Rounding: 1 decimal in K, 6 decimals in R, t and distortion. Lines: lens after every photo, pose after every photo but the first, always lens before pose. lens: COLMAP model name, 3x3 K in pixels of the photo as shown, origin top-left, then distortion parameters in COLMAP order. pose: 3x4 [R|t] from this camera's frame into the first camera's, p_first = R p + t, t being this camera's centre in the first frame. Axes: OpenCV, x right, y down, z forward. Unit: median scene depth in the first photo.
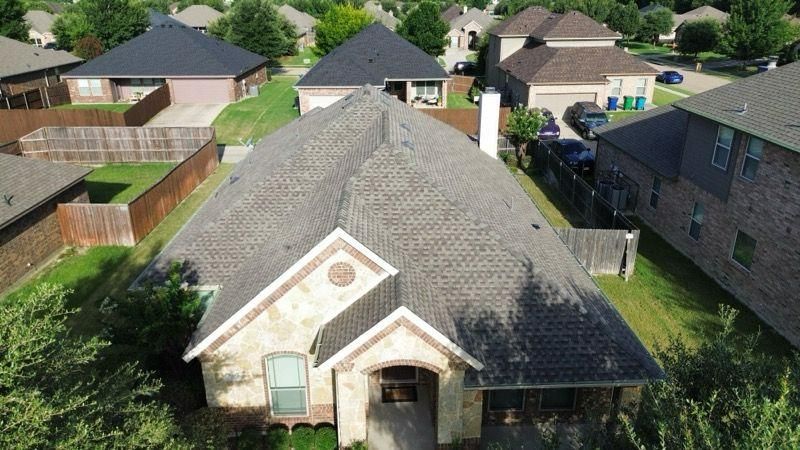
lens RADIAL K [[570.6, 0, 400.0], [0, 570.6, 225.0], [0, 0, 1]] dist [0.067614, -0.061948]
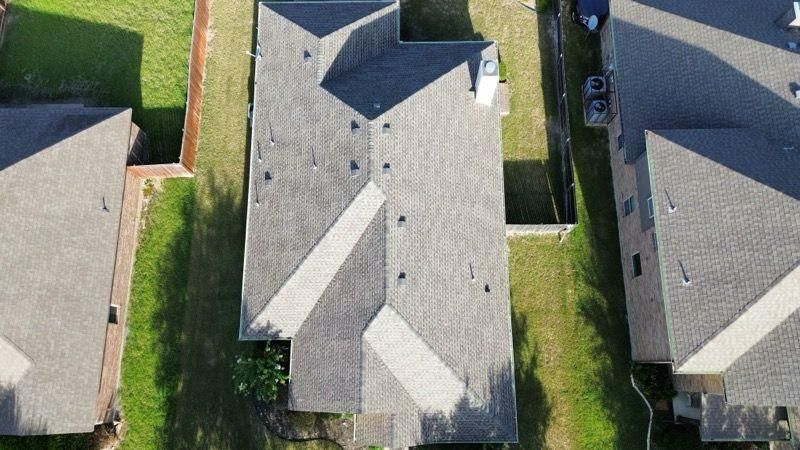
lens RADIAL K [[570.6, 0, 400.0], [0, 570.6, 225.0], [0, 0, 1]] dist [0.067614, -0.061948]
pose [[0.999688, 0.019482, -0.015638, 0.024030], [0.001405, 0.581111, 0.813823, -1.173442], [0.024942, -0.813591, 0.580903, 0.230115]]
